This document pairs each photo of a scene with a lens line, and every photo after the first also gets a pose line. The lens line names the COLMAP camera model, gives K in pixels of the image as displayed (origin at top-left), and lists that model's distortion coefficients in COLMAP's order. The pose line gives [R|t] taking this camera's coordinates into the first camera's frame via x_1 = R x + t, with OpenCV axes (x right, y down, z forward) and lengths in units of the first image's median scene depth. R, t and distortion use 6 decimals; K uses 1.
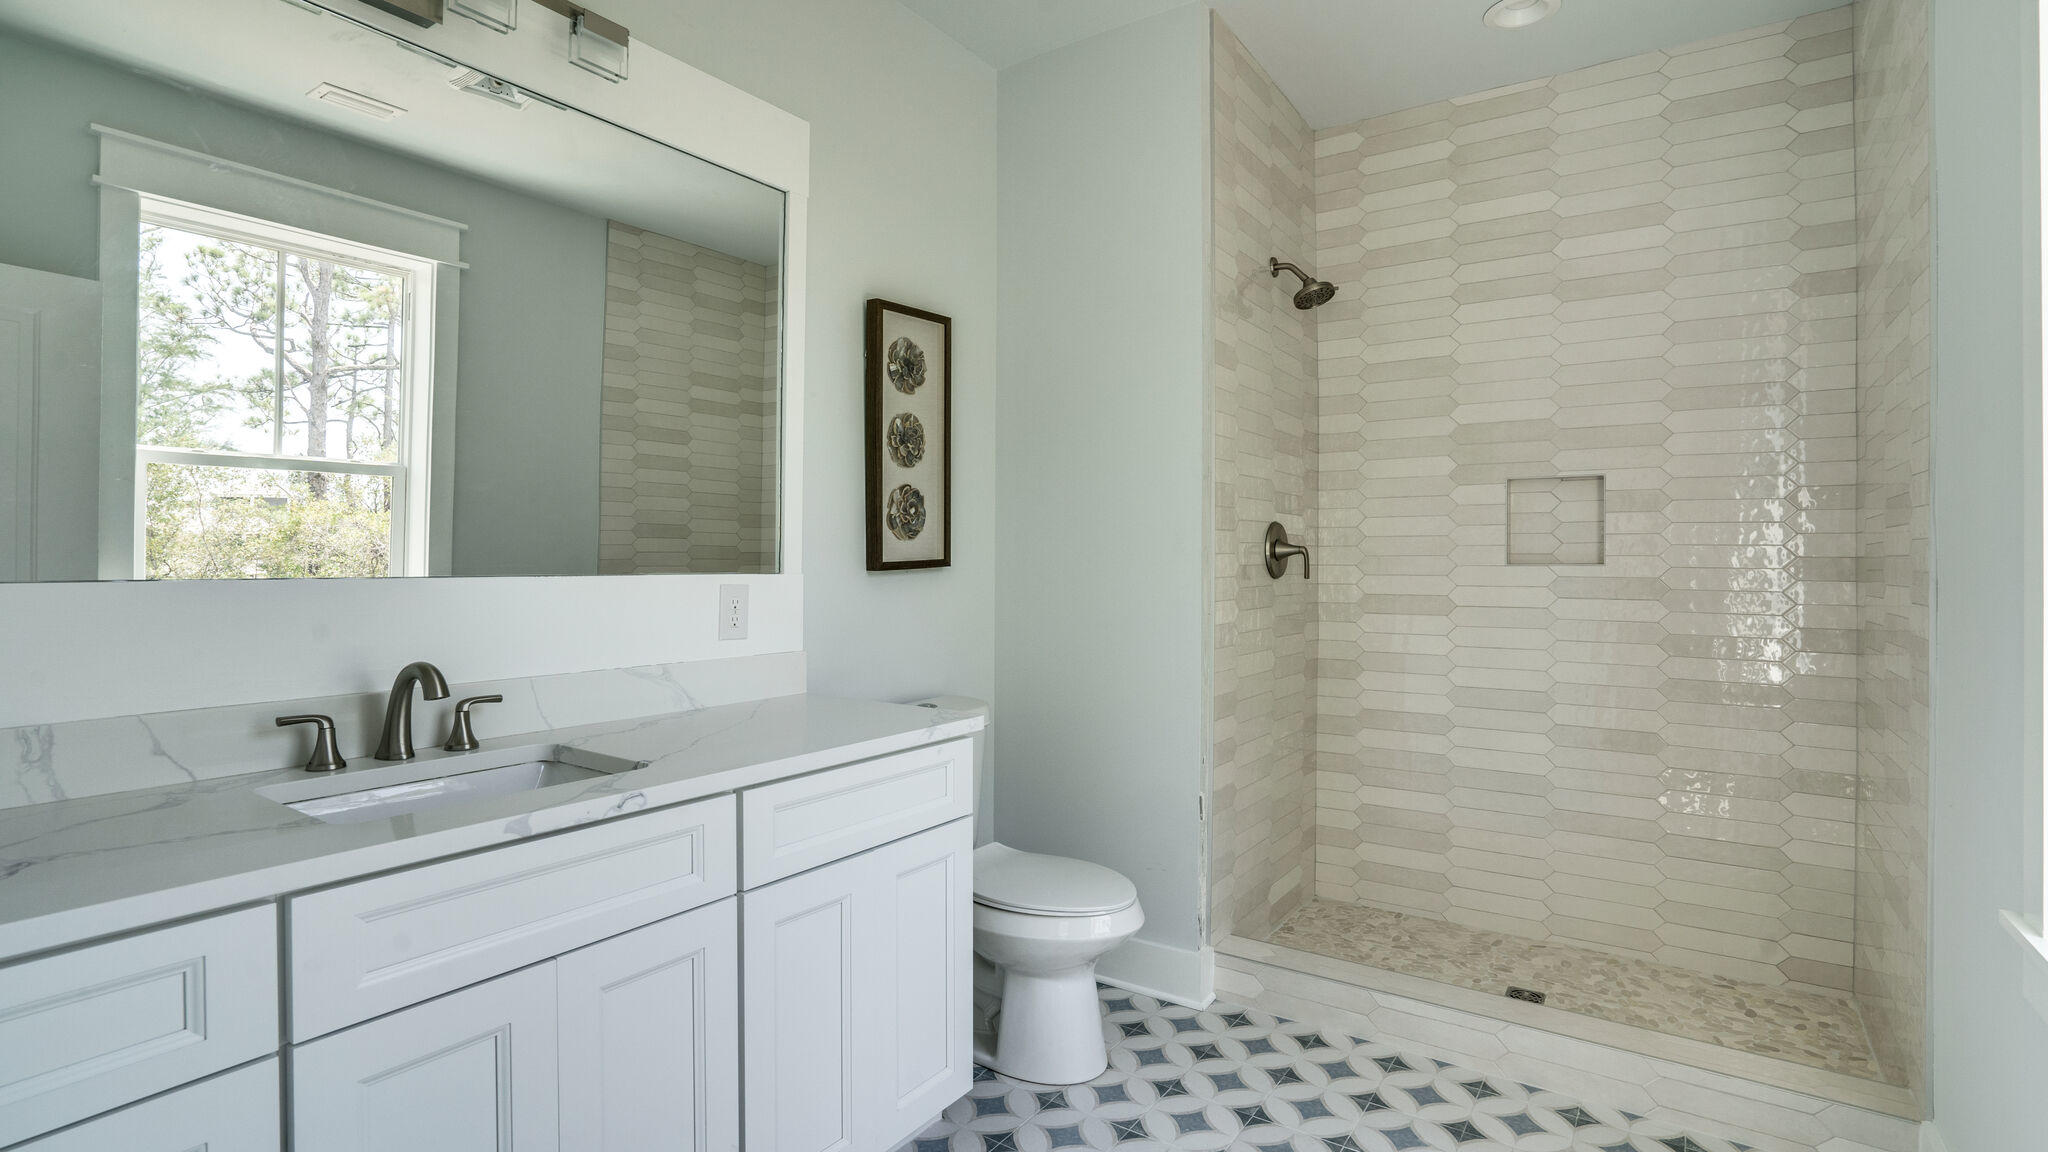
lens RADIAL K [[987.9, 0, 1024.8], [0, 987.9, 572.5], [0, 0, 1]] dist [-0.053745, 0.027424]
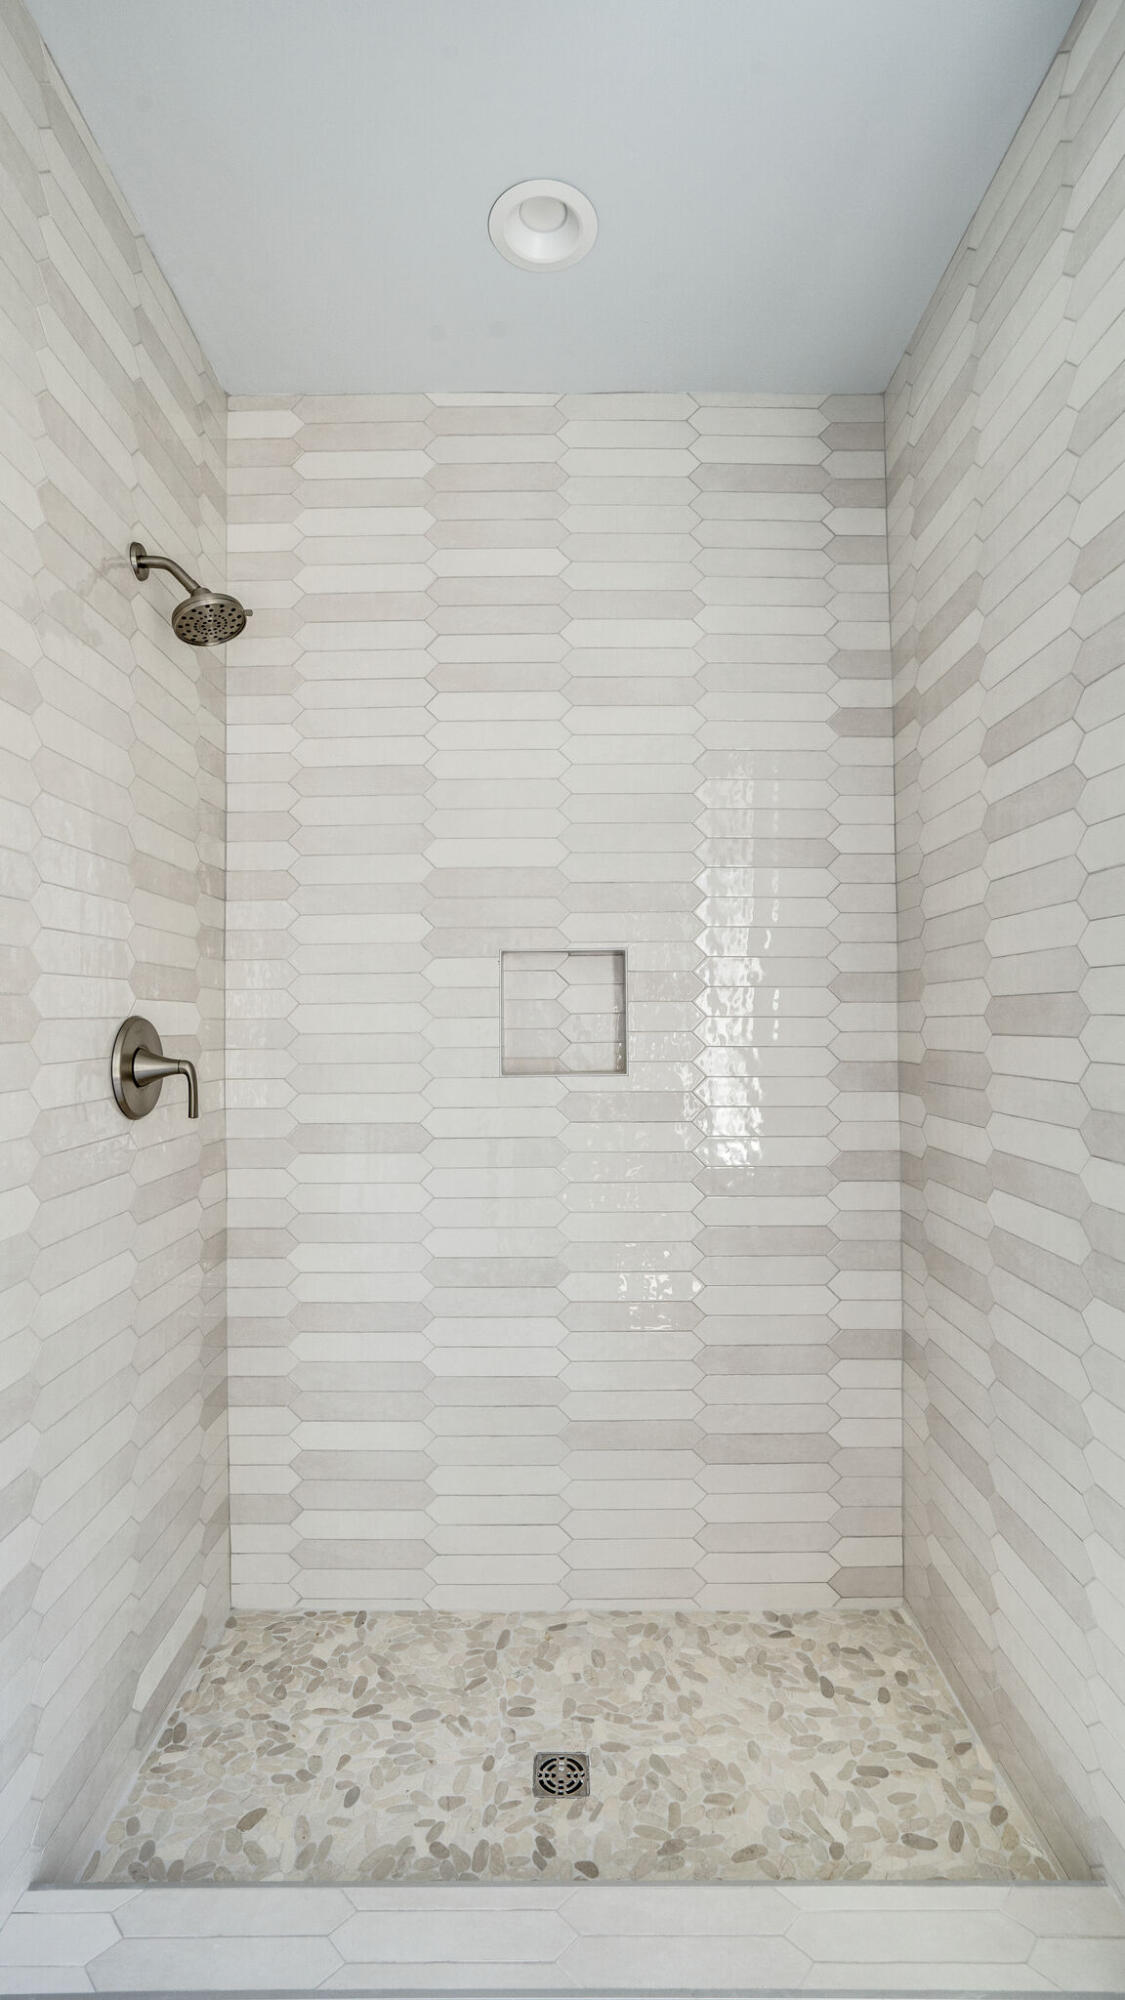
lens RADIAL K [[947.7, 0, 562.5], [0, 947.7, 1000.0], [0, 0, 1]] dist [-0.046746, 0.001292]
pose [[0.832341, 0.005649, 0.554236, 0.162173], [0.013166, 0.999464, -0.029959, -0.041336], [-0.554108, 0.032234, 0.831820, 0.429309]]
